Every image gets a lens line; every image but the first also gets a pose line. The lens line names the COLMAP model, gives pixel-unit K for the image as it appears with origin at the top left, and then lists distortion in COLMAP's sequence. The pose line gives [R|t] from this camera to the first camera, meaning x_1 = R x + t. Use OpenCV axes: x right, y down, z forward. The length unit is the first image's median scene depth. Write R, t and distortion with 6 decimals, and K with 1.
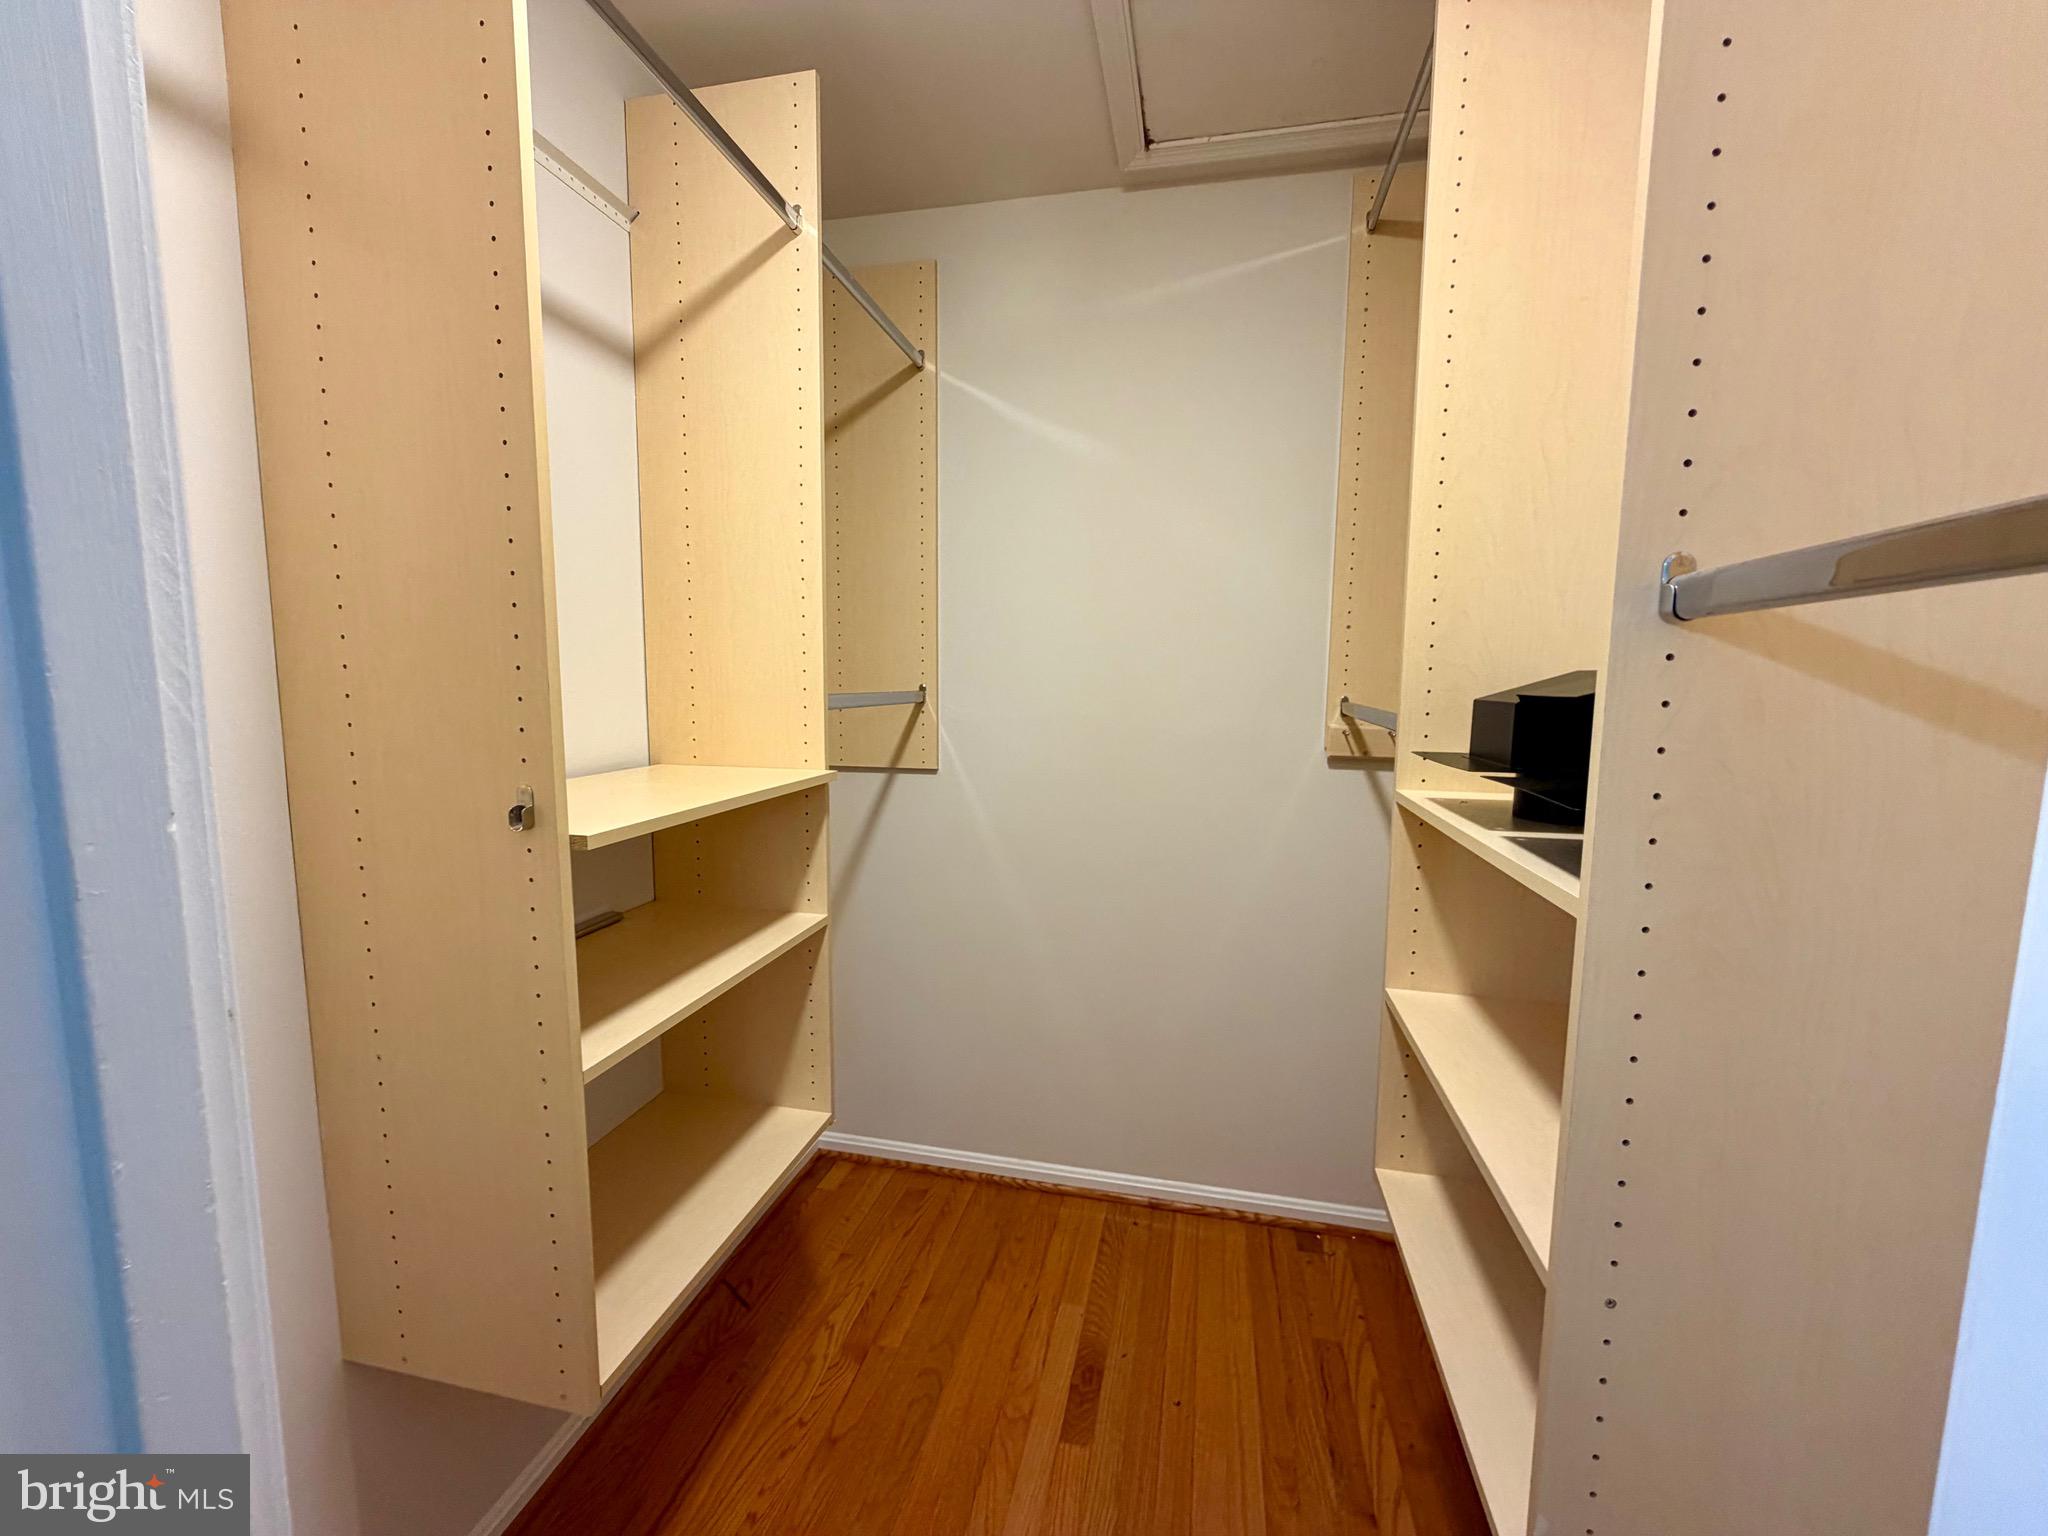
lens RADIAL K [[815.7, 0, 1024.0], [0, 815.7, 768.0], [0, 0, 1]] dist [0.001233, 0.000091]
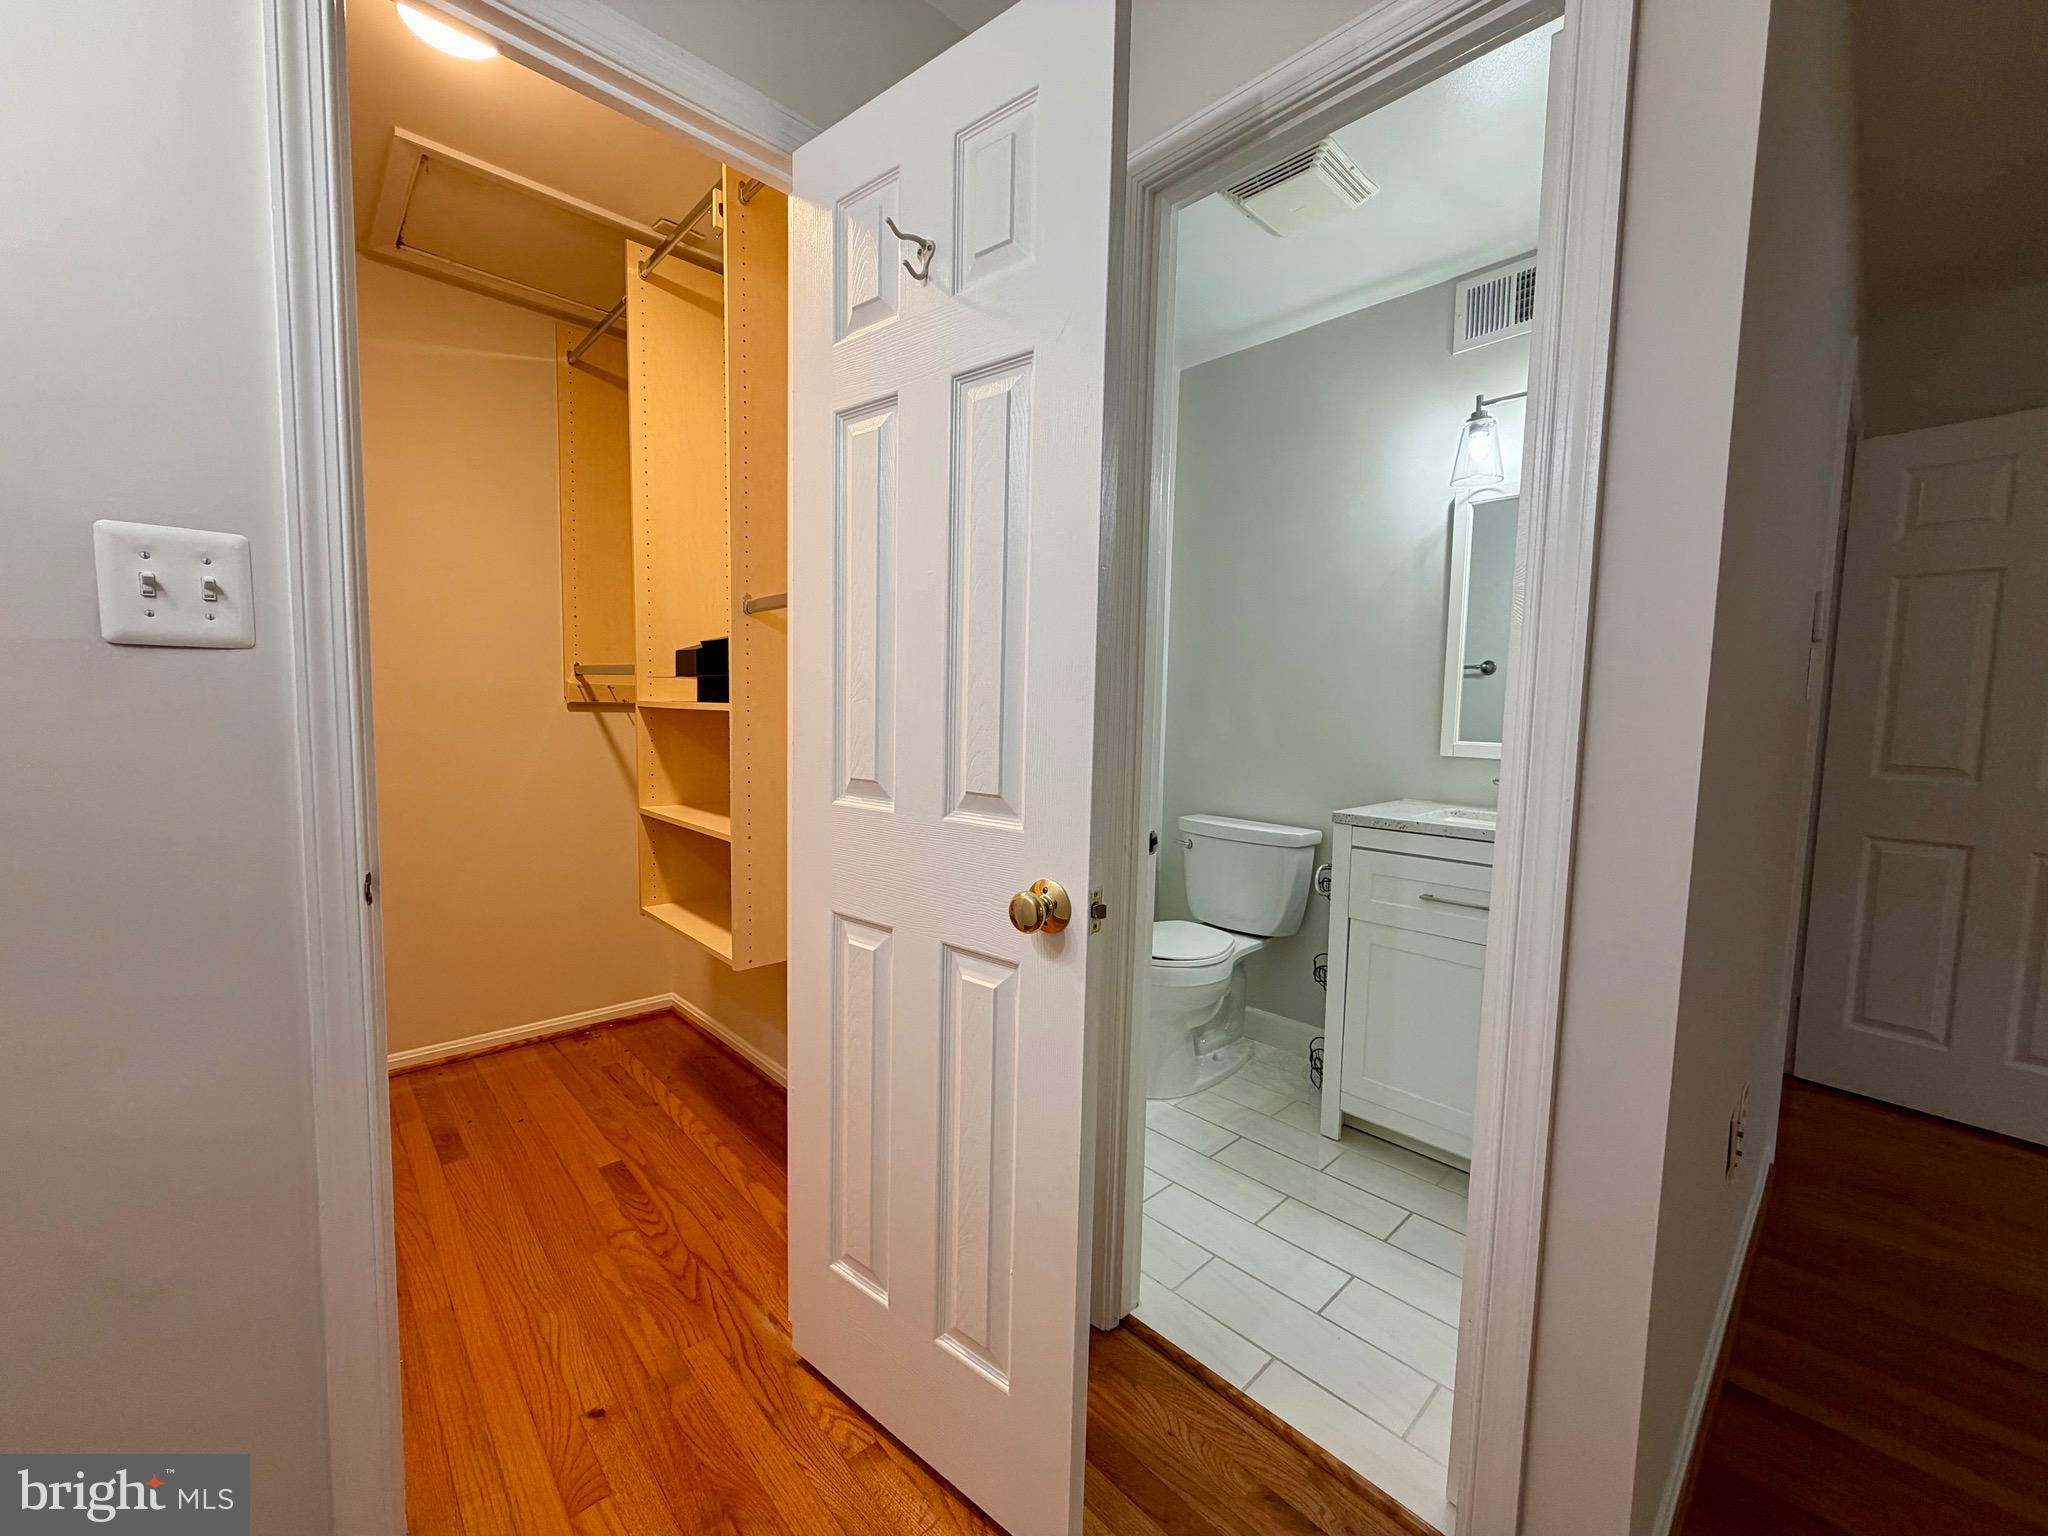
lens RADIAL K [[817.1, 0, 1019.5], [0, 817.1, 769.0], [0, 0, 1]] dist [0.000367, 0.000230]
pose [[0.565252, -0.063841, 0.822444, -0.441852], [0.076258, 0.996776, 0.024962, 0.147614], [-0.821386, 0.048608, 0.568298, -0.577554]]
